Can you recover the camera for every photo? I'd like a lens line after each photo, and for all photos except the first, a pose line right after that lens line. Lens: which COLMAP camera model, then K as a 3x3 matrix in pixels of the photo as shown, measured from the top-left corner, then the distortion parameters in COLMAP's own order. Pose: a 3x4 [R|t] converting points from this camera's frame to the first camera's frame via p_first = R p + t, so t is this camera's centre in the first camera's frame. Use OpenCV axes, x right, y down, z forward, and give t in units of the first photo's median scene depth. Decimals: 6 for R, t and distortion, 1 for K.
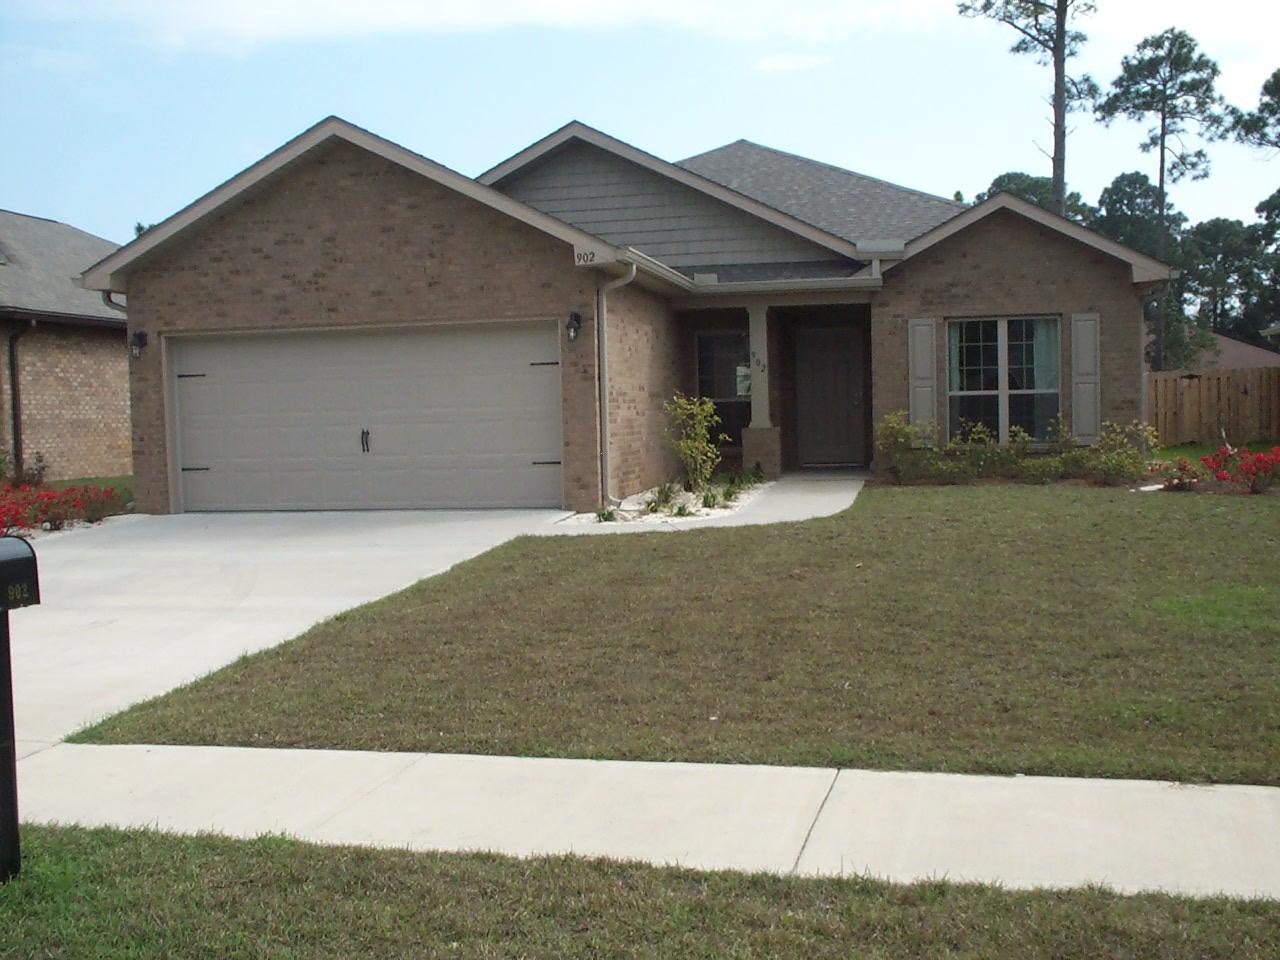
lens RADIAL K [[1444.4, 0, 636.5], [0, 1444.4, 496.8], [0, 0, 1]] dist [-0.129944, 0.300373]
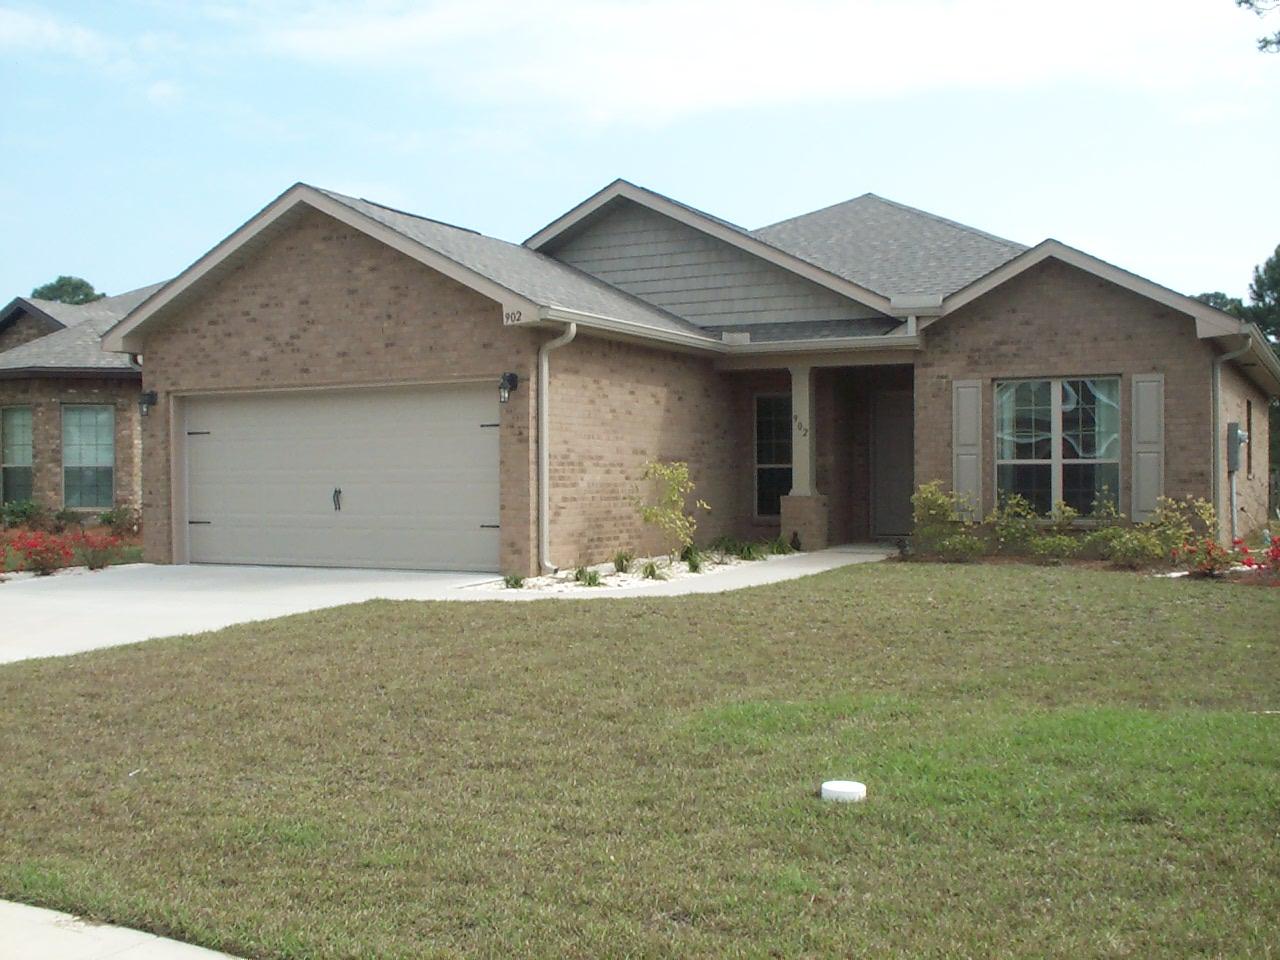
lens RADIAL K [[1444.4, 0, 636.5], [0, 1444.4, 496.8], [0, 0, 1]] dist [-0.129944, 0.300373]
pose [[0.964182, 0.022118, -0.264319, 0.248540], [-0.033471, 0.998697, -0.038525, -0.007758], [0.263122, 0.045992, 0.963666, 0.069363]]
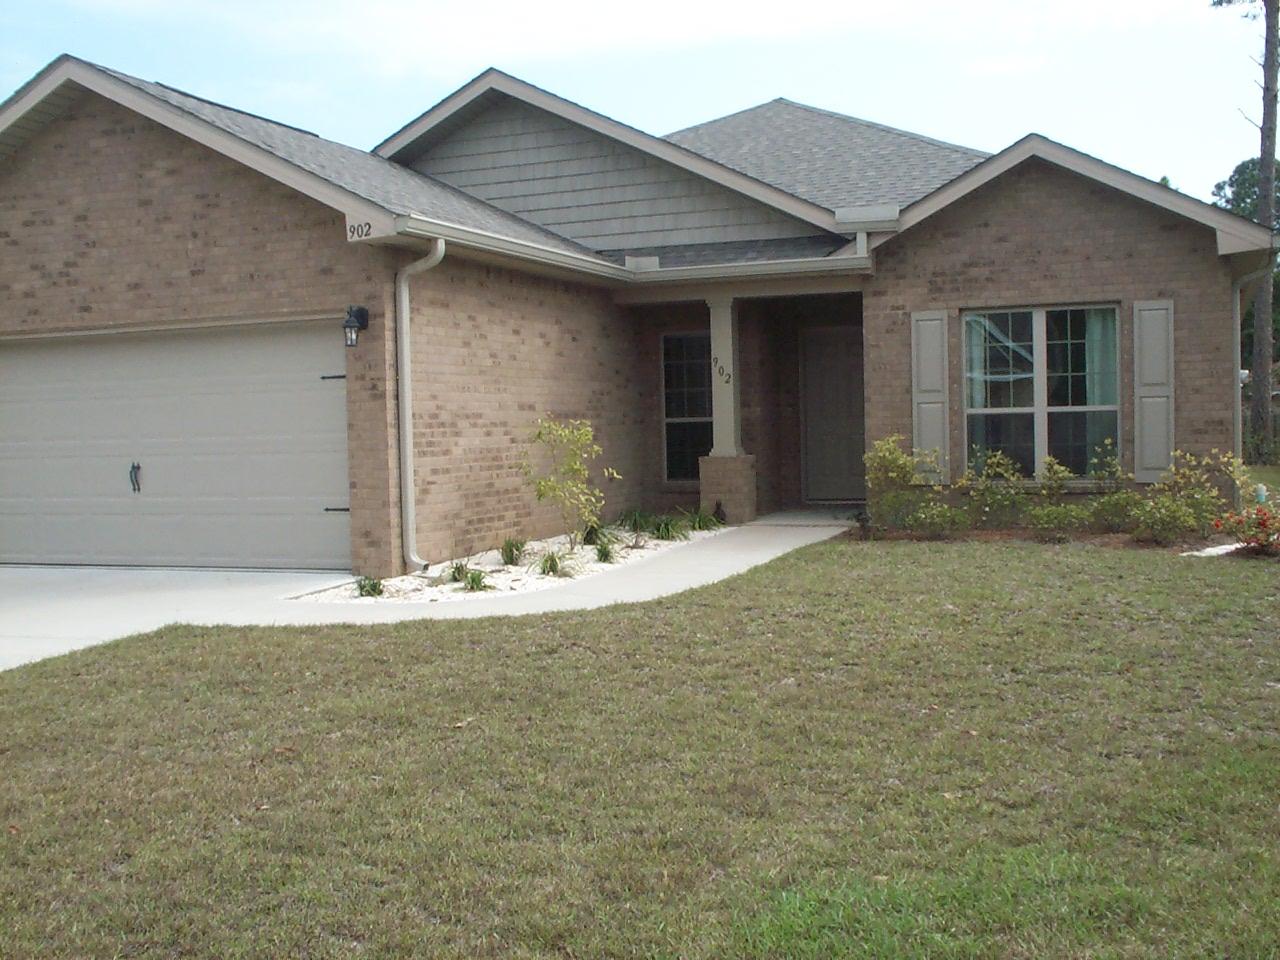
lens RADIAL K [[1444.4, 0, 636.5], [0, 1444.4, 496.8], [0, 0, 1]] dist [-0.129944, 0.300373]
pose [[0.985310, 0.007844, -0.170595, 0.184128], [-0.008718, 0.999952, -0.004377, -0.024157], [0.170552, 0.005800, 0.985332, 0.251876]]
